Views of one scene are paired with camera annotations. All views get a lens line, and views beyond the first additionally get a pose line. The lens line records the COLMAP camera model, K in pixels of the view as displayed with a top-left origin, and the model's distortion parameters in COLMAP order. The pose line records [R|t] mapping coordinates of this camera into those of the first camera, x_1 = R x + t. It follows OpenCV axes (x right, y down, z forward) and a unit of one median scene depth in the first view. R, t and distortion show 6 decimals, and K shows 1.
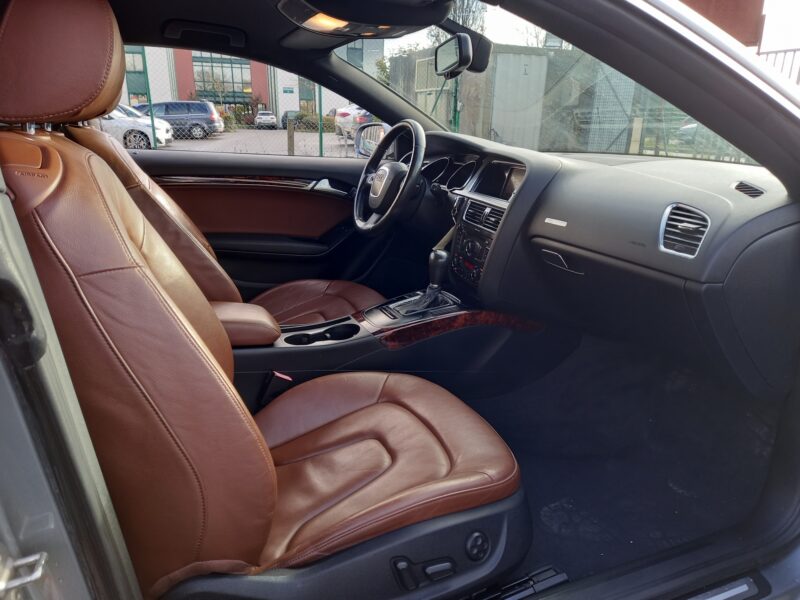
lens RADIAL K [[579.5, 0, 400.7], [0, 579.5, 299.3], [0, 0, 1]] dist [0.078030, -0.062477]
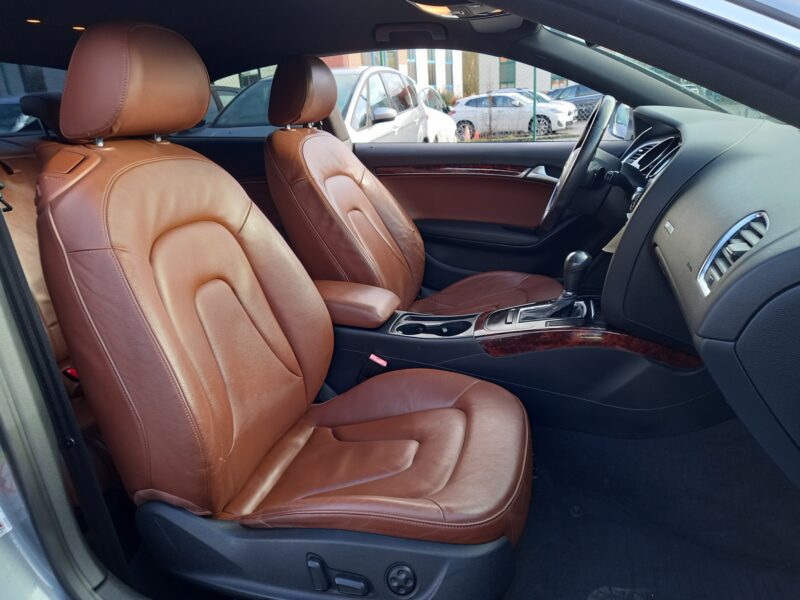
lens RADIAL K [[579.5, 0, 400.7], [0, 579.5, 299.3], [0, 0, 1]] dist [0.078030, -0.062477]
pose [[0.789161, 0.128253, -0.600646, 0.401313], [-0.108696, 0.991682, 0.068938, -0.049254], [0.604491, 0.010885, 0.796537, 0.170186]]
